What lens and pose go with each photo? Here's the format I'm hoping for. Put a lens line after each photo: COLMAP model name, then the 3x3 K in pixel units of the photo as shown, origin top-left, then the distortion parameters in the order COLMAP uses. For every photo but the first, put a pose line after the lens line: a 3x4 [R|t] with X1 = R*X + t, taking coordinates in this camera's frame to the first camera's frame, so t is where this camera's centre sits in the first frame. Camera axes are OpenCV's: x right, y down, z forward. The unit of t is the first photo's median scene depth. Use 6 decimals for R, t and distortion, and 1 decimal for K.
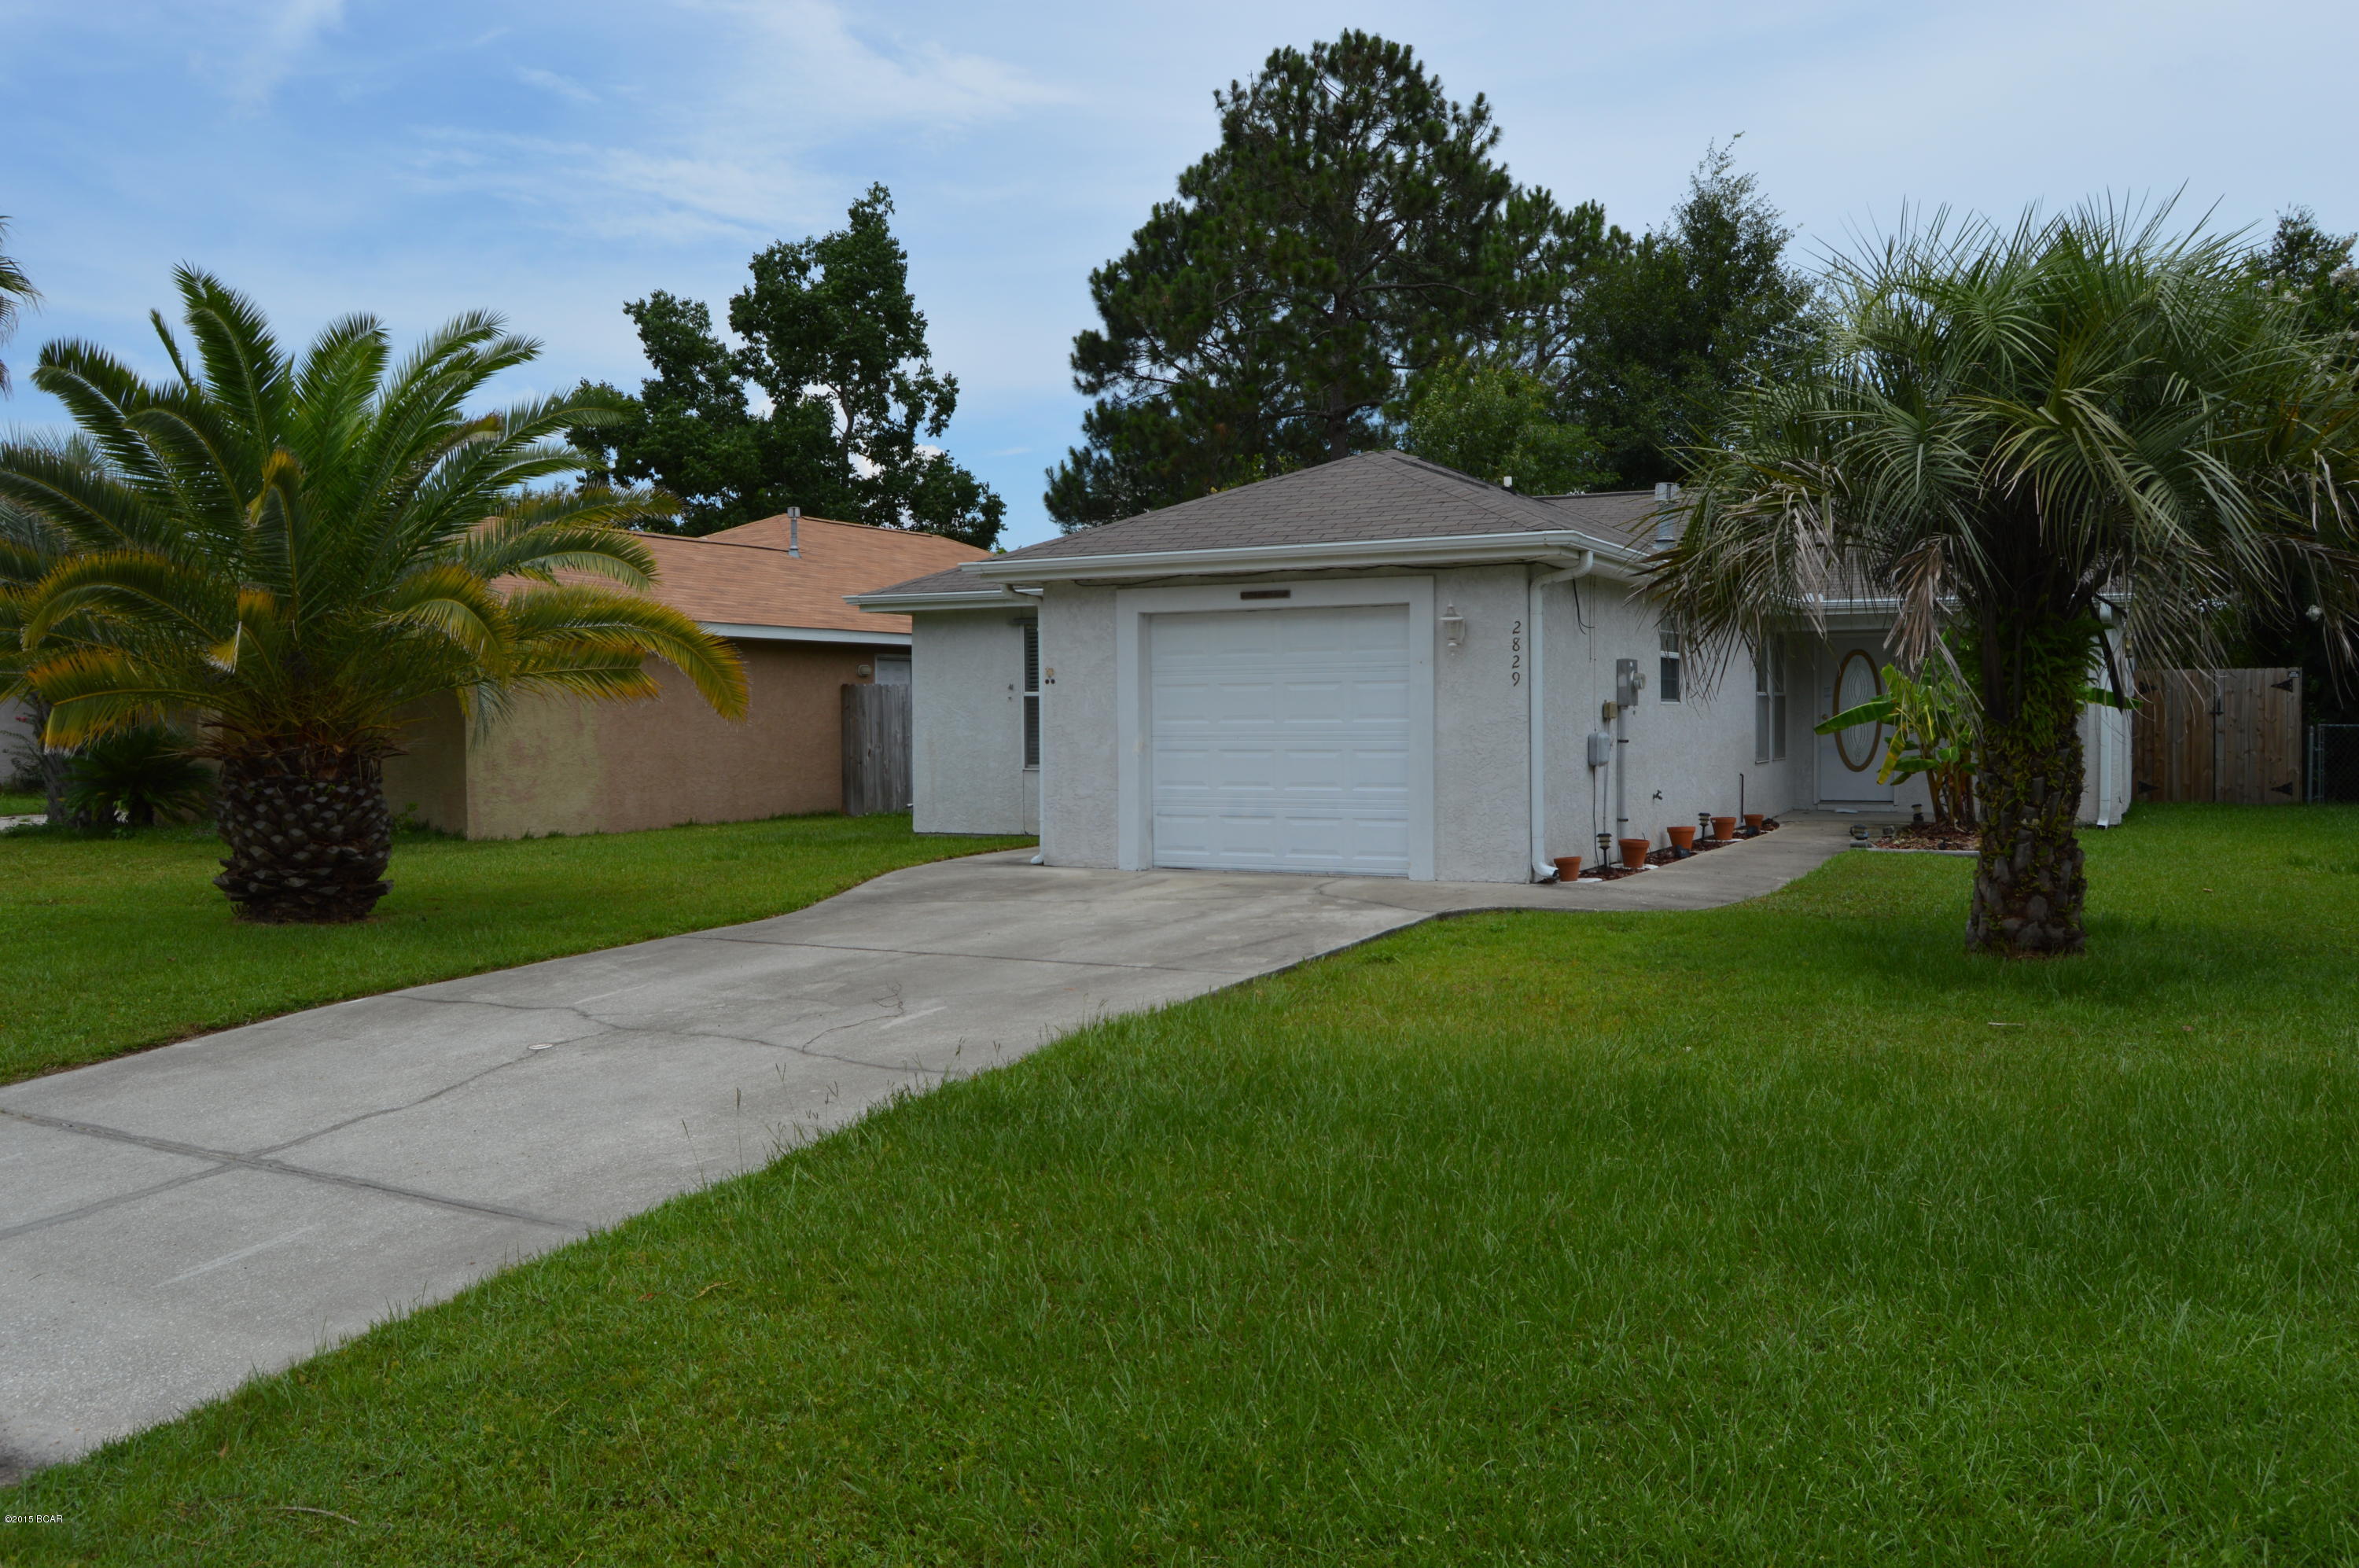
lens RADIAL K [[1868.6, 0, 1179.5], [0, 1868.6, 784.0], [0, 0, 1]] dist [-0.080103, 0.005916]
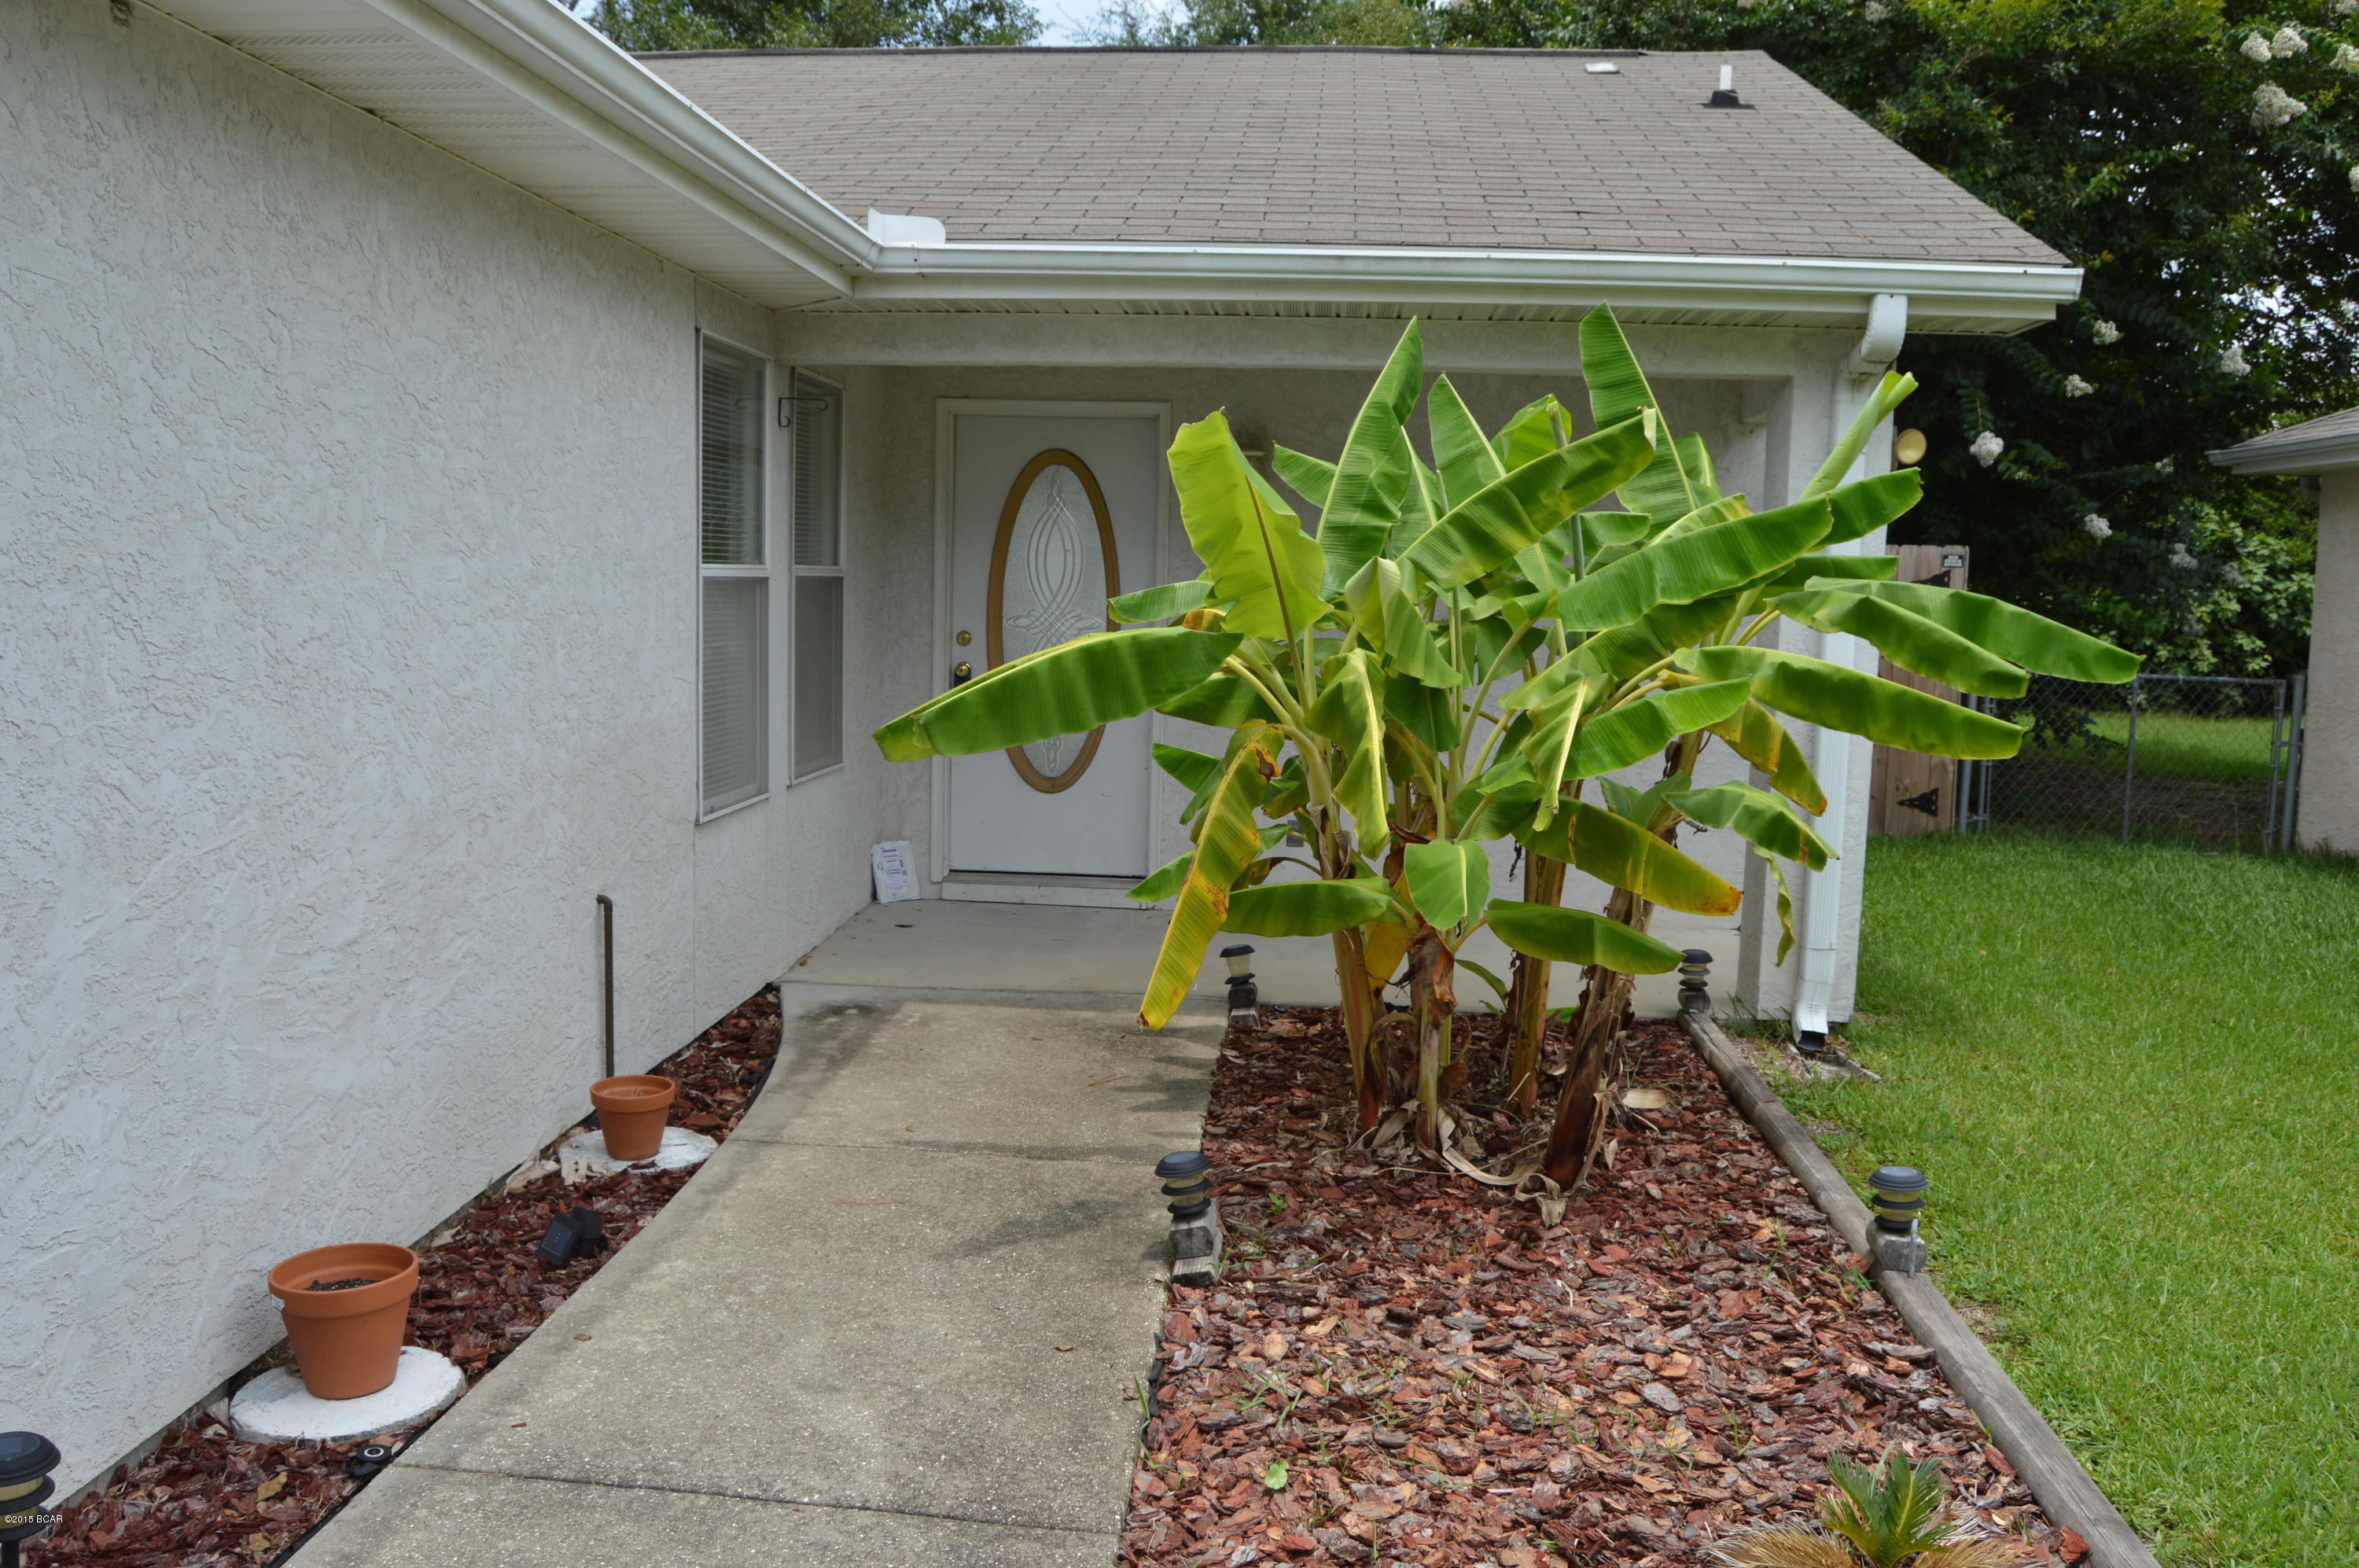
lens RADIAL K [[1868.6, 0, 1179.5], [0, 1868.6, 784.0], [0, 0, 1]] dist [-0.080103, 0.005916]
pose [[0.914109, -0.016305, 0.405141, 0.392181], [-0.014454, 0.997246, 0.072748, -0.056434], [-0.405211, -0.072356, 0.911355, 1.065872]]
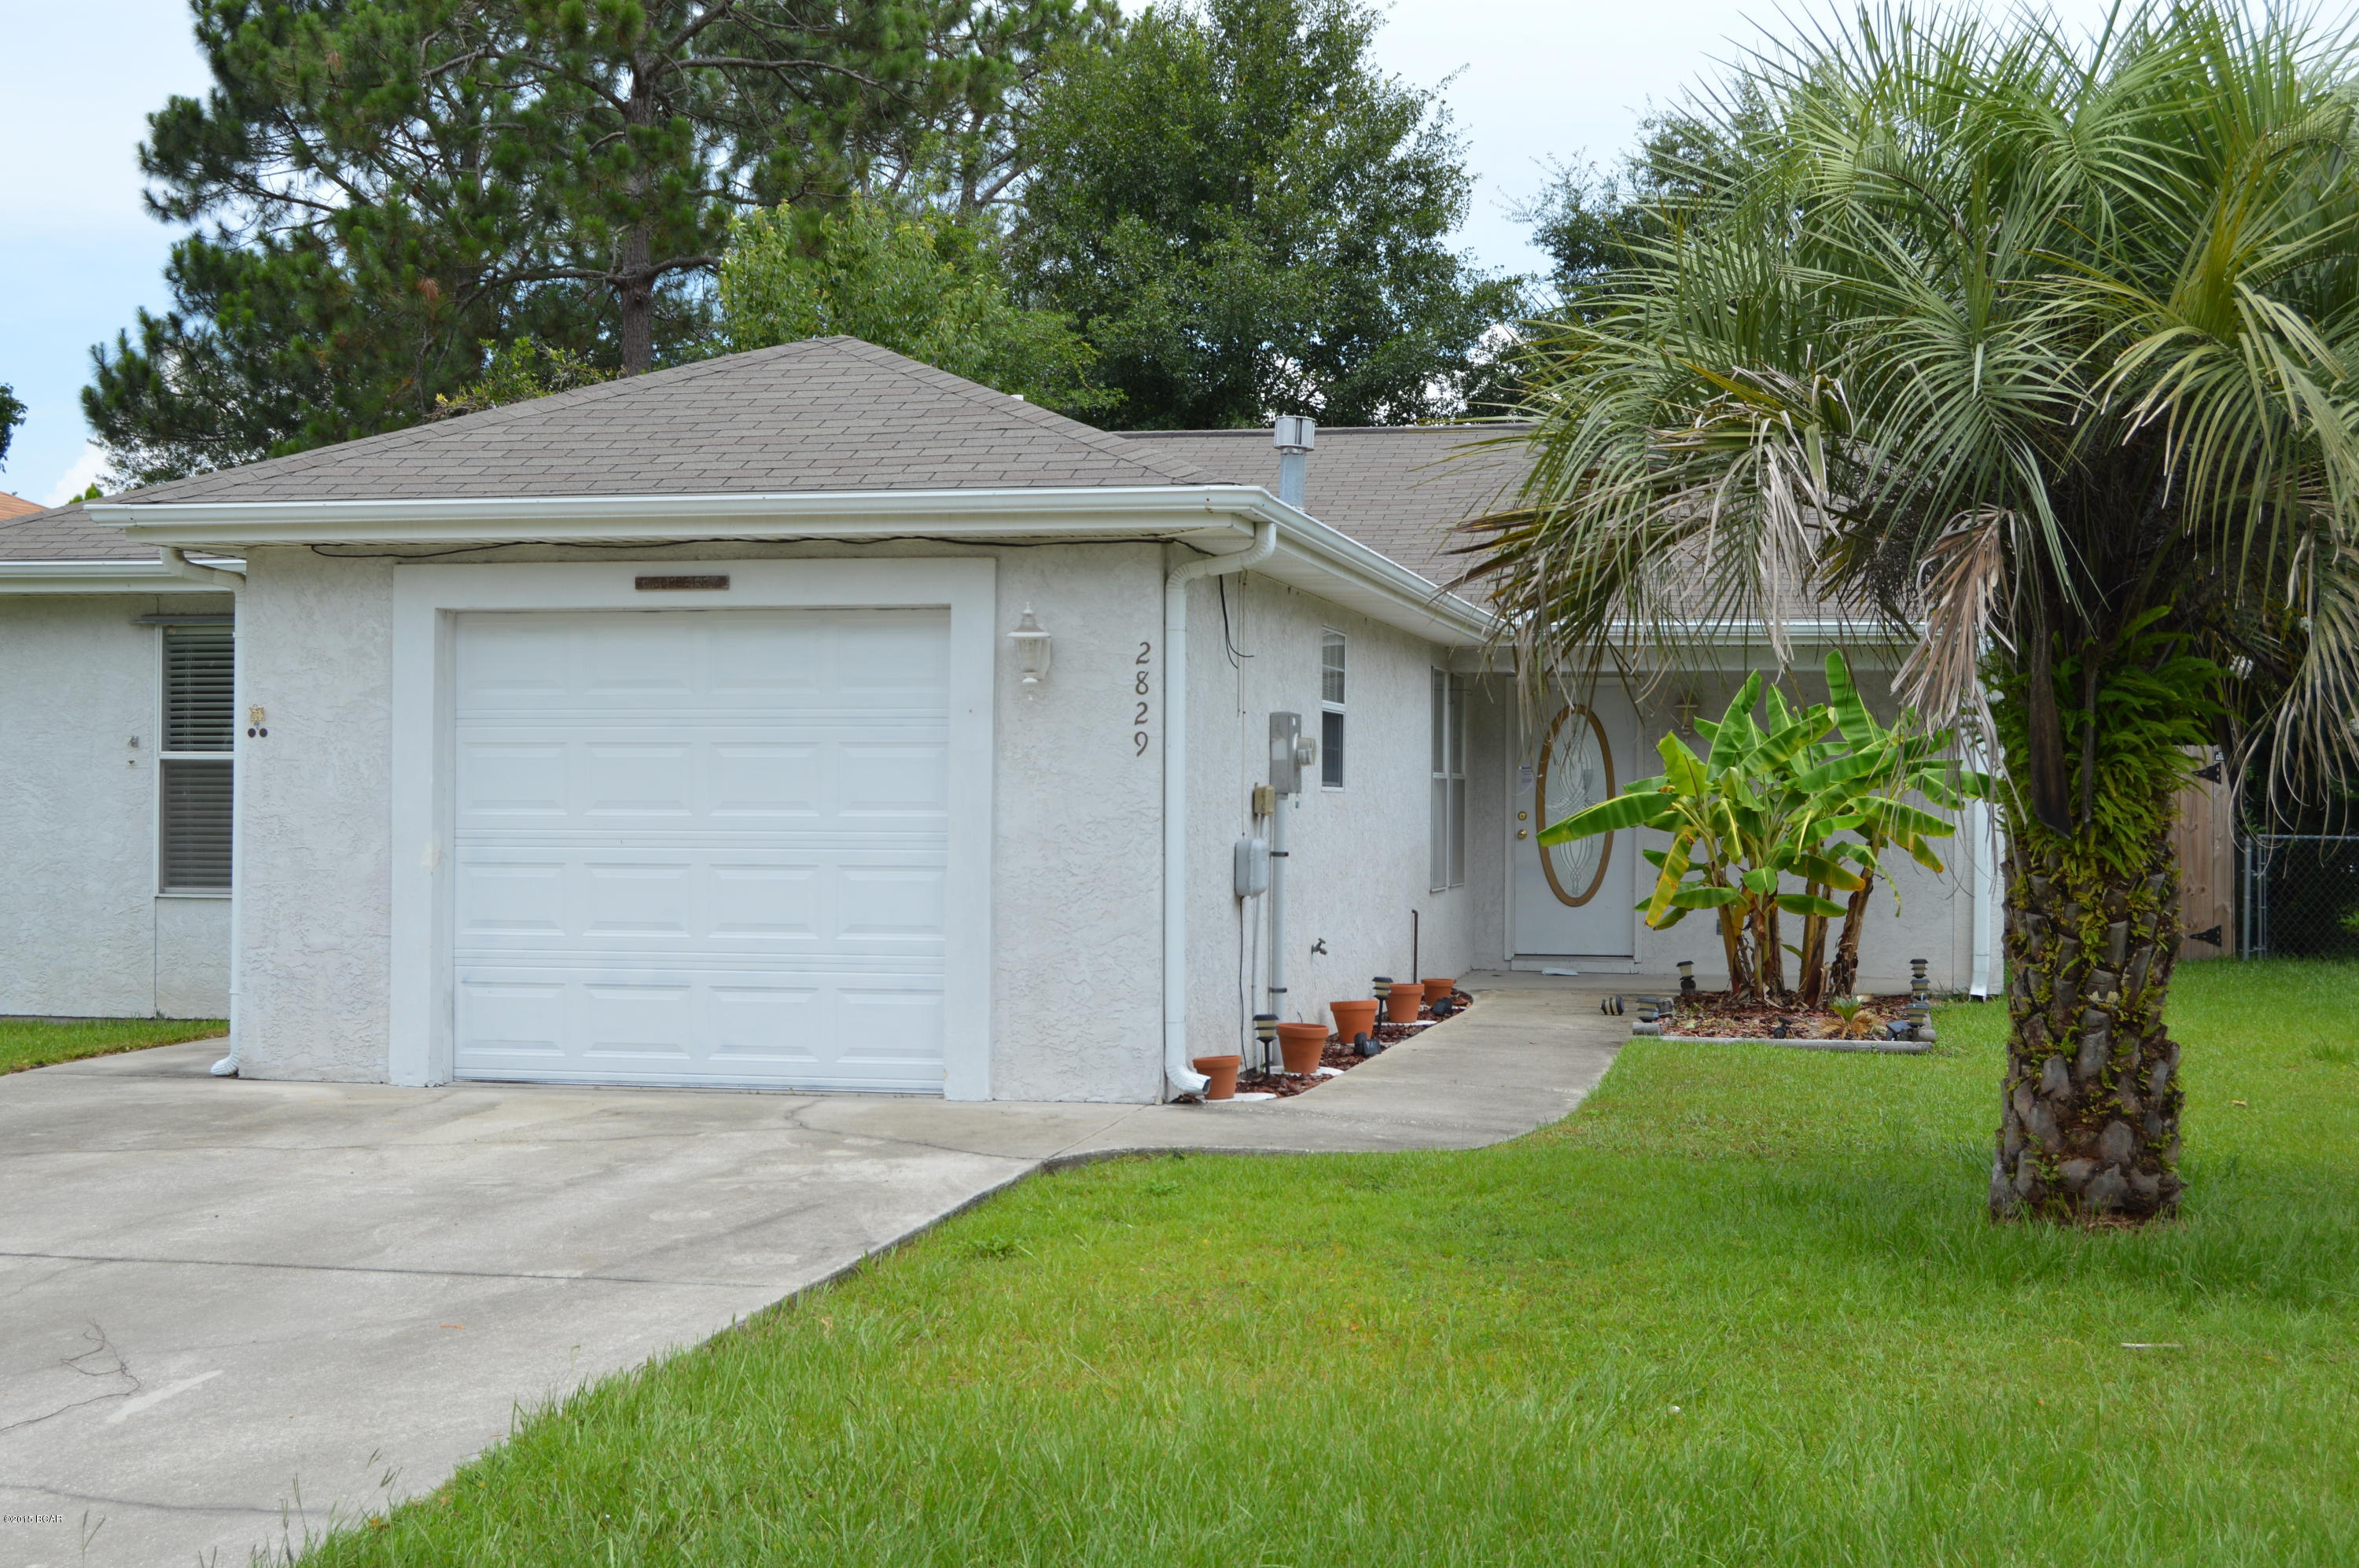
lens RADIAL K [[3188.1, 0, 1179.5], [0, 3188.1, 784.0], [0, 0, 1]] dist [-0.031733, 0.016082]
pose [[0.961394, 0.014976, 0.274767, -0.069888], [-0.003136, 0.999049, -0.043479, -0.001642], [-0.275157, 0.040939, 0.960527, 0.058635]]
